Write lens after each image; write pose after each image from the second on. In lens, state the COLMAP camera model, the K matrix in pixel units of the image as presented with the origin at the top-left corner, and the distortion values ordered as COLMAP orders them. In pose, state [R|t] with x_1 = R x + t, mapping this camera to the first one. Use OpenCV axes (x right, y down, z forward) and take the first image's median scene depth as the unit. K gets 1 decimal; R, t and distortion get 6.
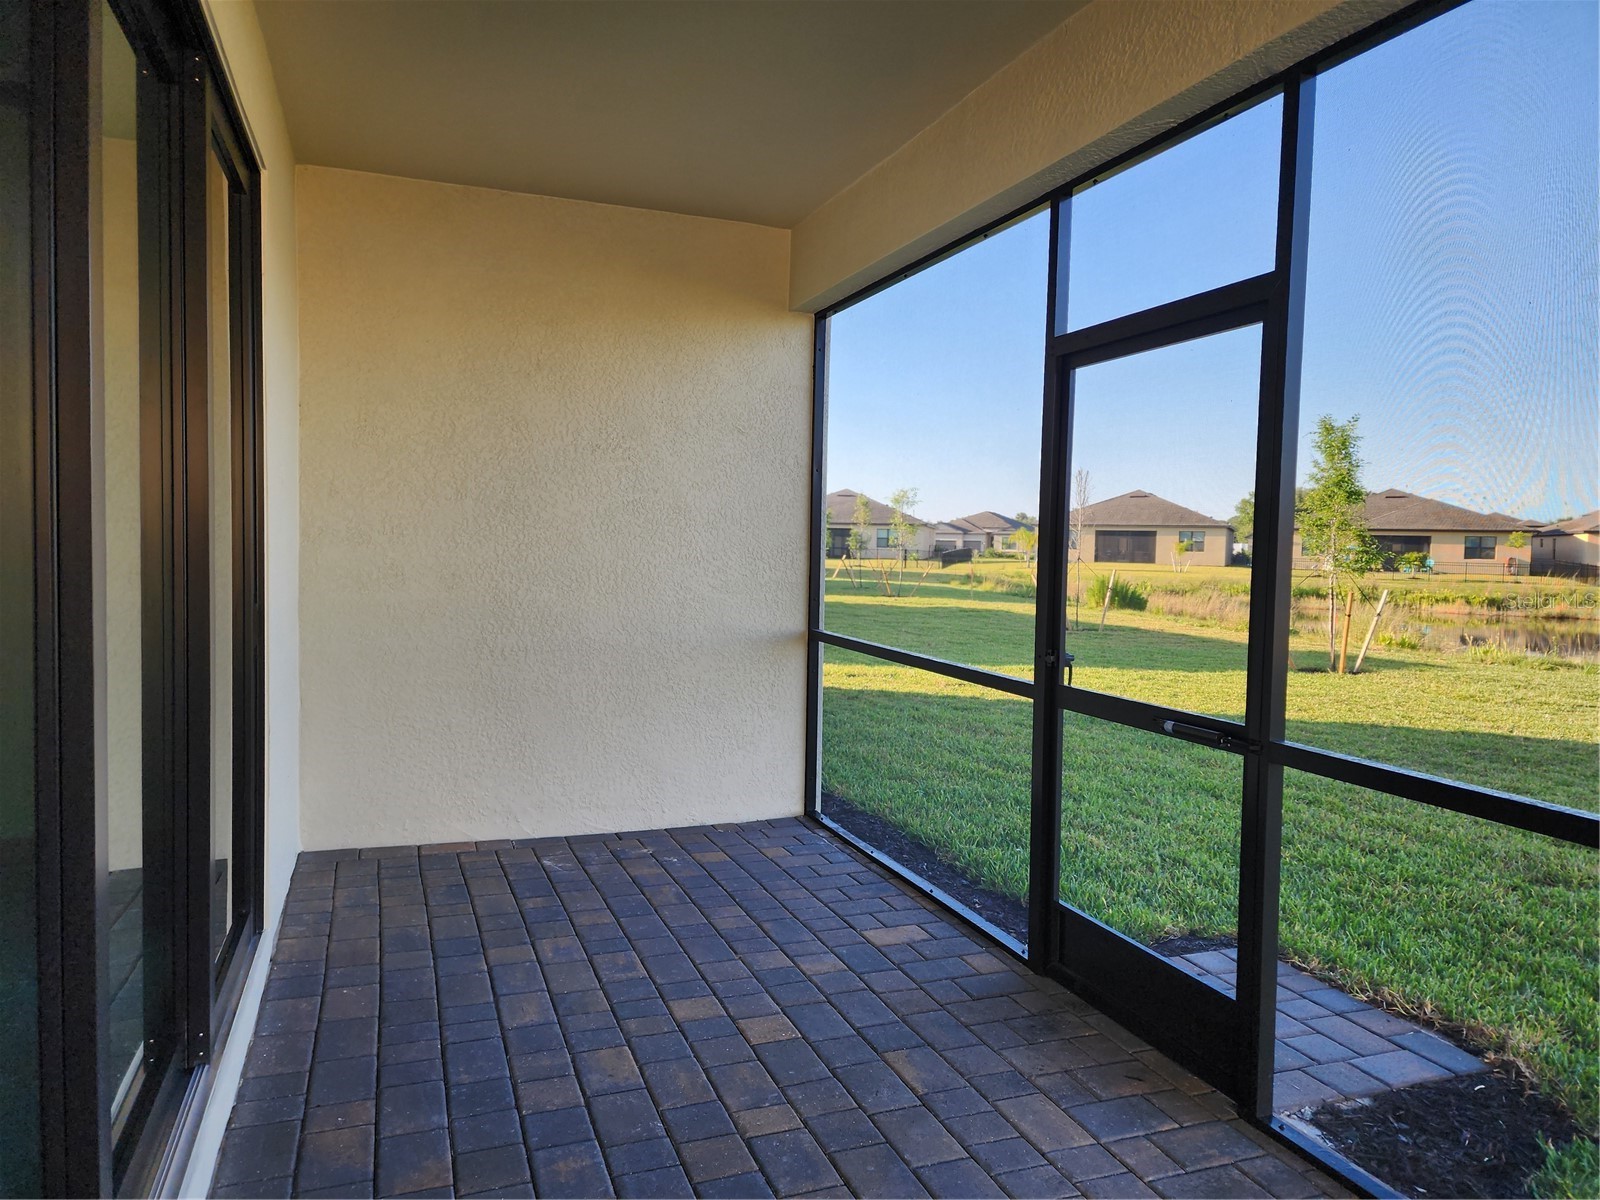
lens RADIAL K [[1082.3, 0, 826.5], [0, 1082.3, 587.8], [0, 0, 1]] dist [0.123240, -0.083305]
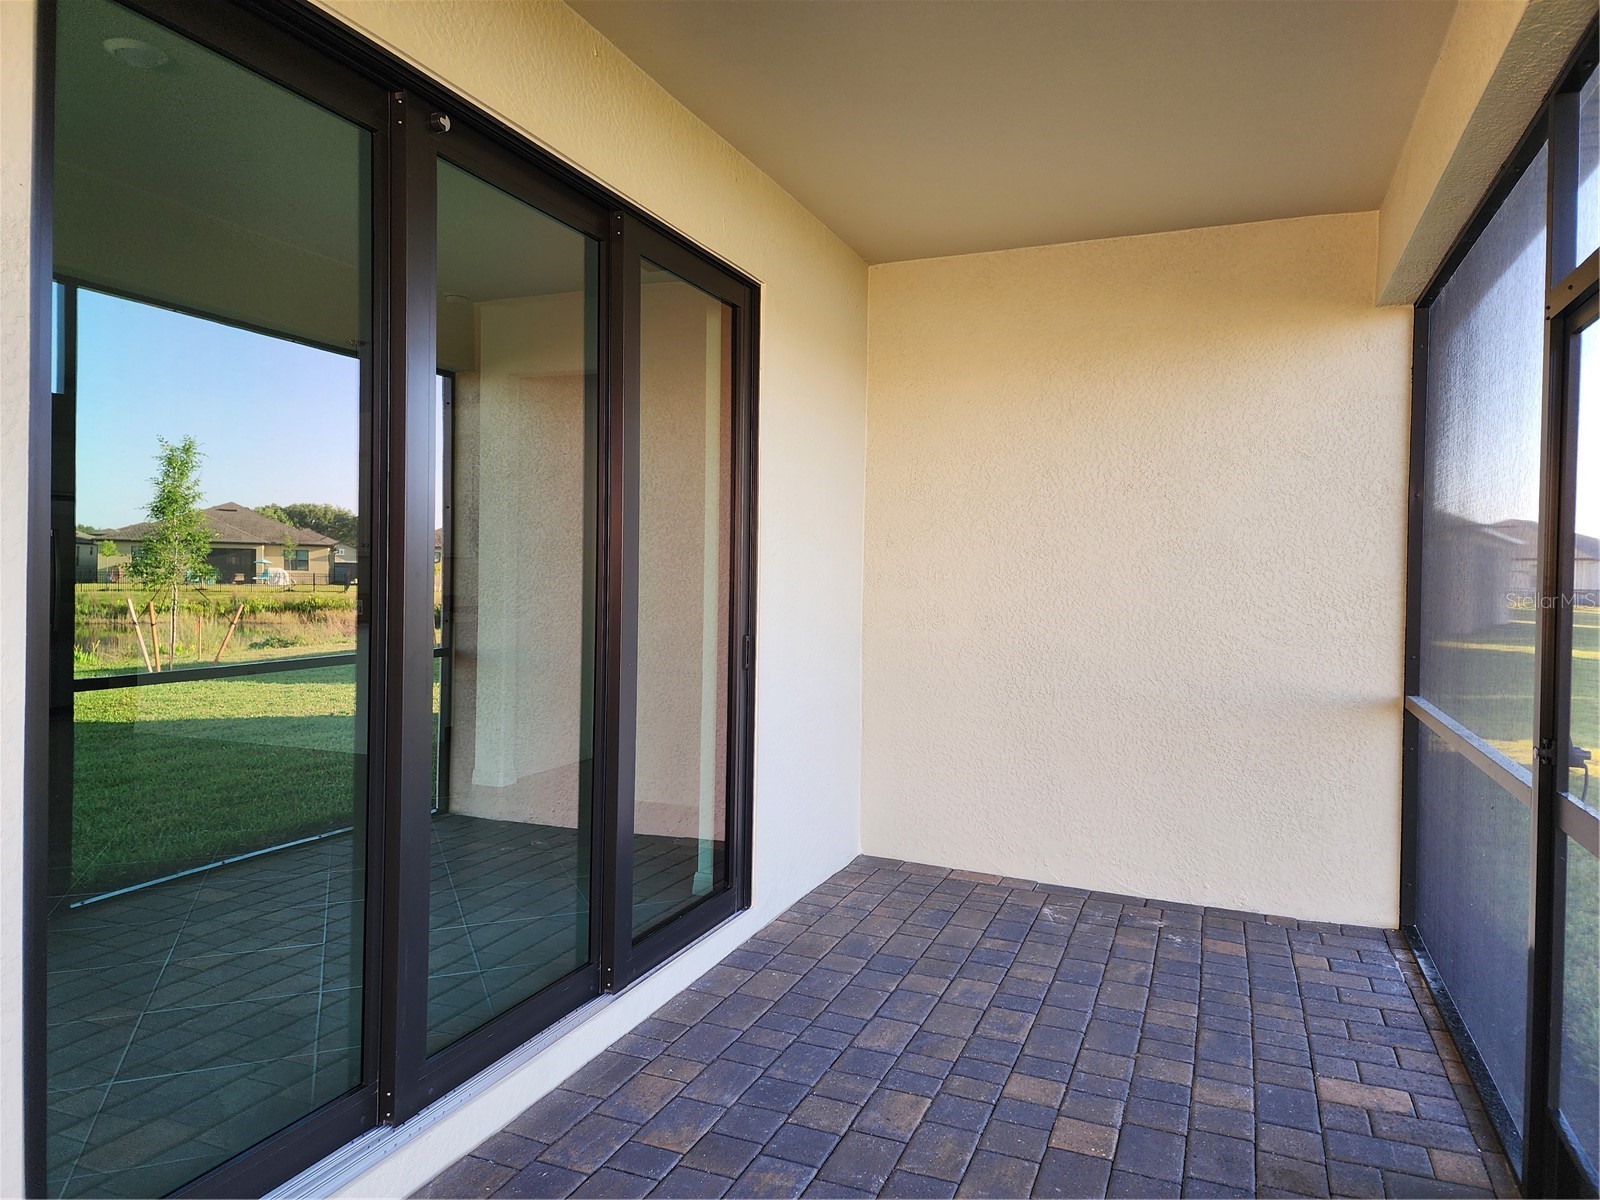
lens RADIAL K [[1082.3, 0, 826.5], [0, 1082.3, 587.8], [0, 0, 1]] dist [0.123240, -0.083305]
pose [[0.740411, -0.000929, -0.672154, 0.255564], [-0.030036, 0.998954, -0.034467, 0.000727], [0.671483, 0.045709, 0.739608, 0.123210]]
